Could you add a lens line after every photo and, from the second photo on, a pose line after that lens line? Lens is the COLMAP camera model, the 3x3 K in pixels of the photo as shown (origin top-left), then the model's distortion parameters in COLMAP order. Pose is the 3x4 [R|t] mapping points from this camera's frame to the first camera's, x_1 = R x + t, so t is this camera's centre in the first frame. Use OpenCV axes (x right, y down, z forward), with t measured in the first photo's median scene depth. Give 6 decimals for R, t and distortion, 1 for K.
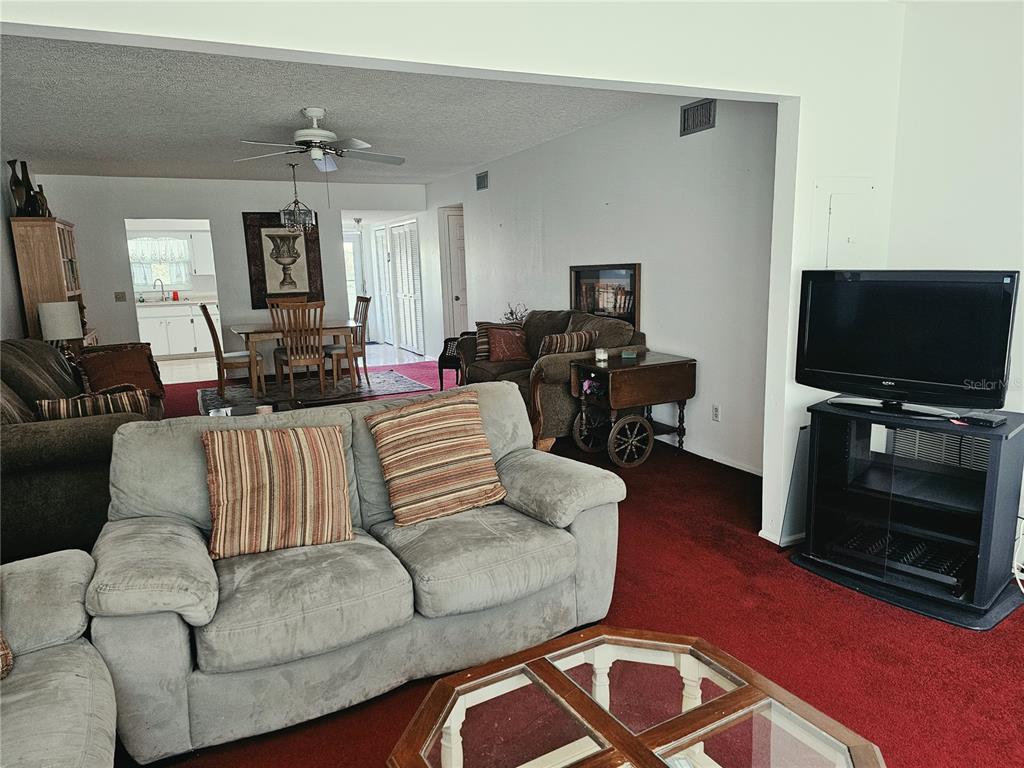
lens RADIAL K [[689.2, 0, 509.9], [0, 689.2, 388.0], [0, 0, 1]] dist [0.059789, -0.042201]
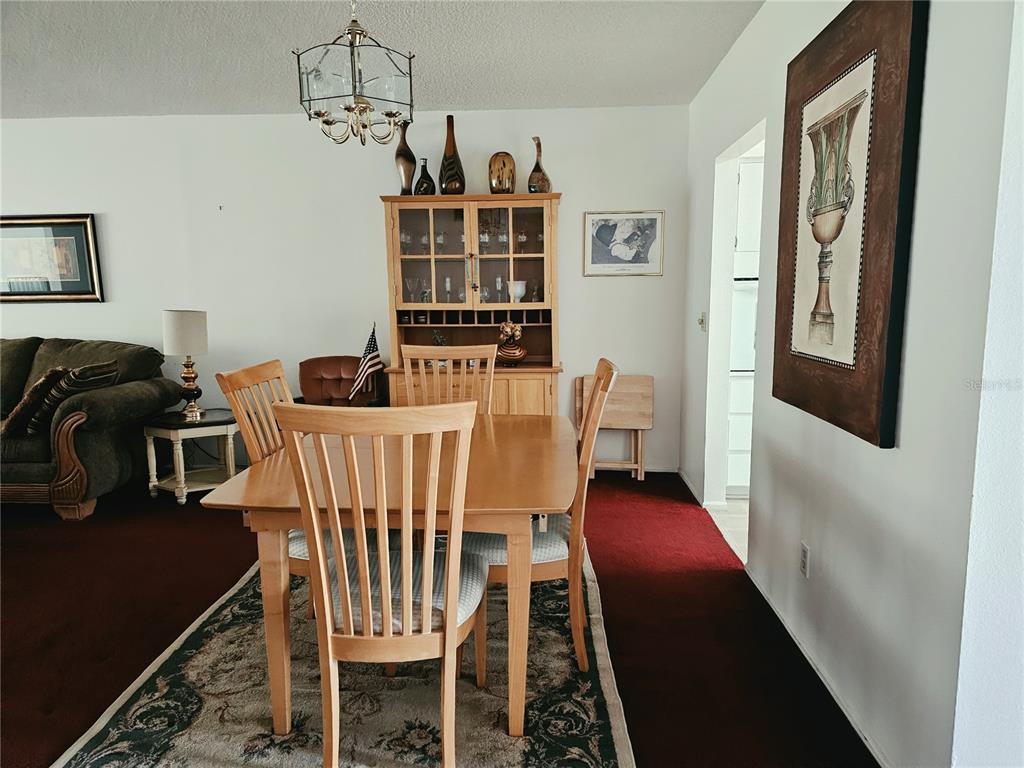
lens RADIAL K [[689.2, 0, 509.2], [0, 689.2, 394.2], [0, 0, 1]] dist [0.059789, -0.042201]
pose [[-0.476055, 0.165713, -0.863661, -0.054858], [-0.133662, 0.957041, 0.257305, -0.175144], [0.869198, 0.237930, -0.433455, 1.025334]]
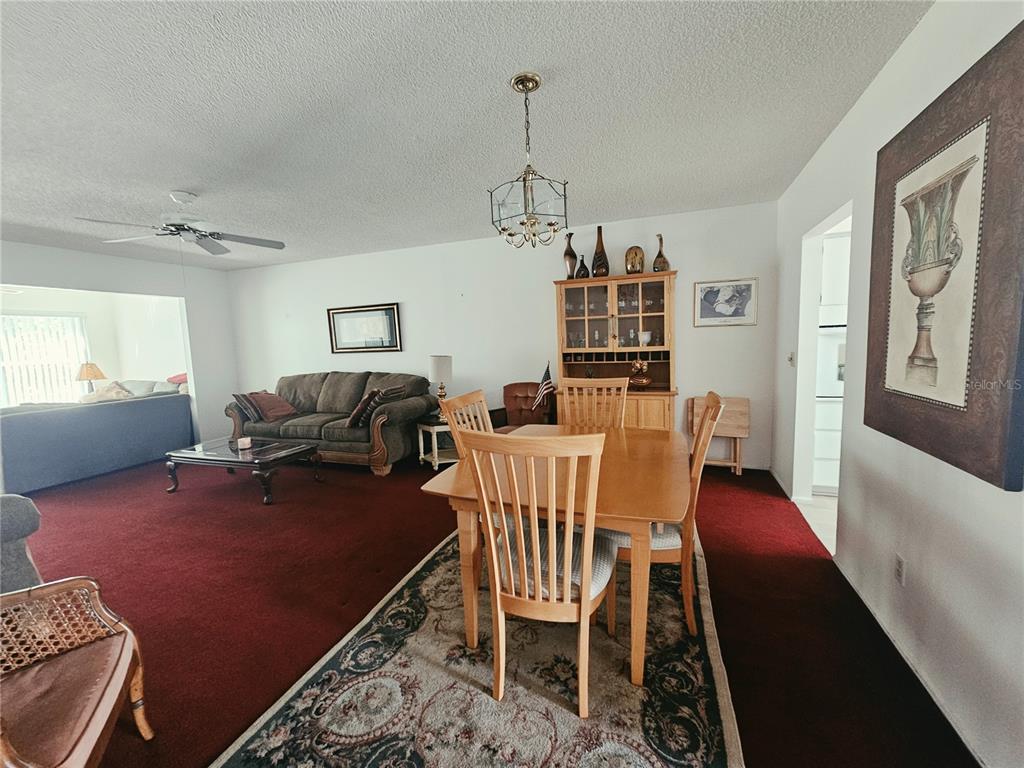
lens RADIAL K [[419.7, 0, 512.8], [0, 419.7, 387.2], [0, 0, 1]] dist [0.001966, -0.001557]
pose [[-0.711050, 0.135239, -0.690013, -0.090380], [-0.068292, 0.963407, 0.259197, -0.174894], [0.699817, 0.231424, -0.675795, 1.009639]]
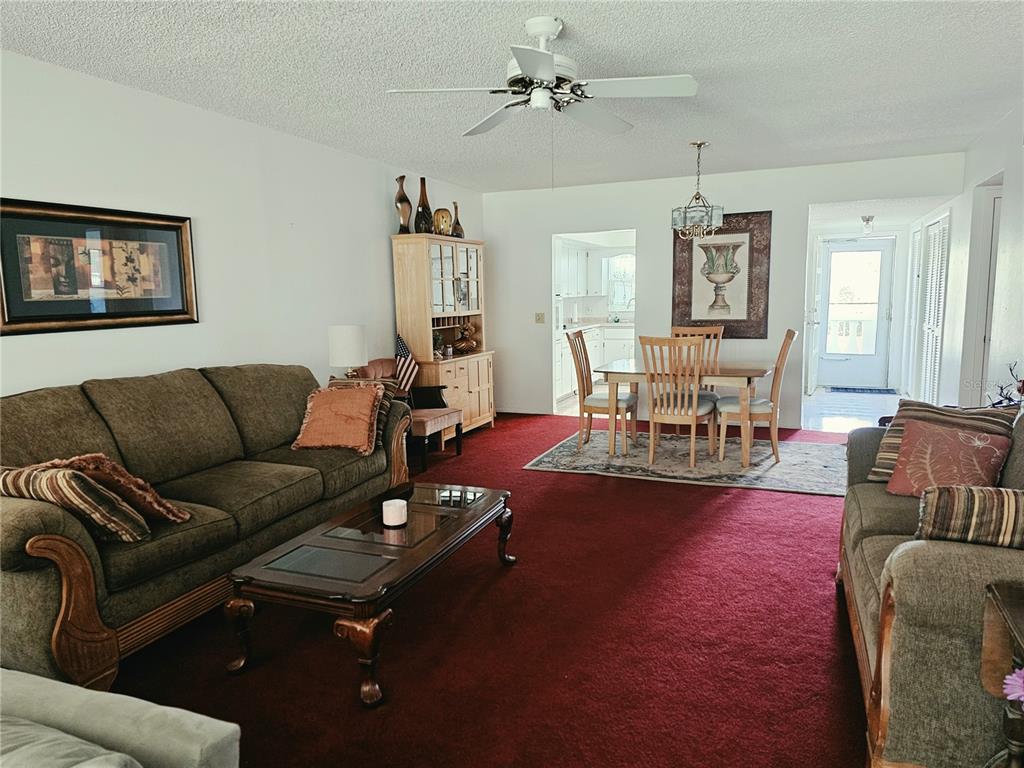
lens RADIAL K [[689.2, 0, 511.6], [0, 689.2, 392.9], [0, 0, 1]] dist [0.059789, -0.042201]
pose [[0.682284, 0.122576, -0.720738, 0.086466], [-0.132832, 0.990220, 0.042662, -0.059932], [0.718918, 0.066629, 0.691894, 0.316655]]
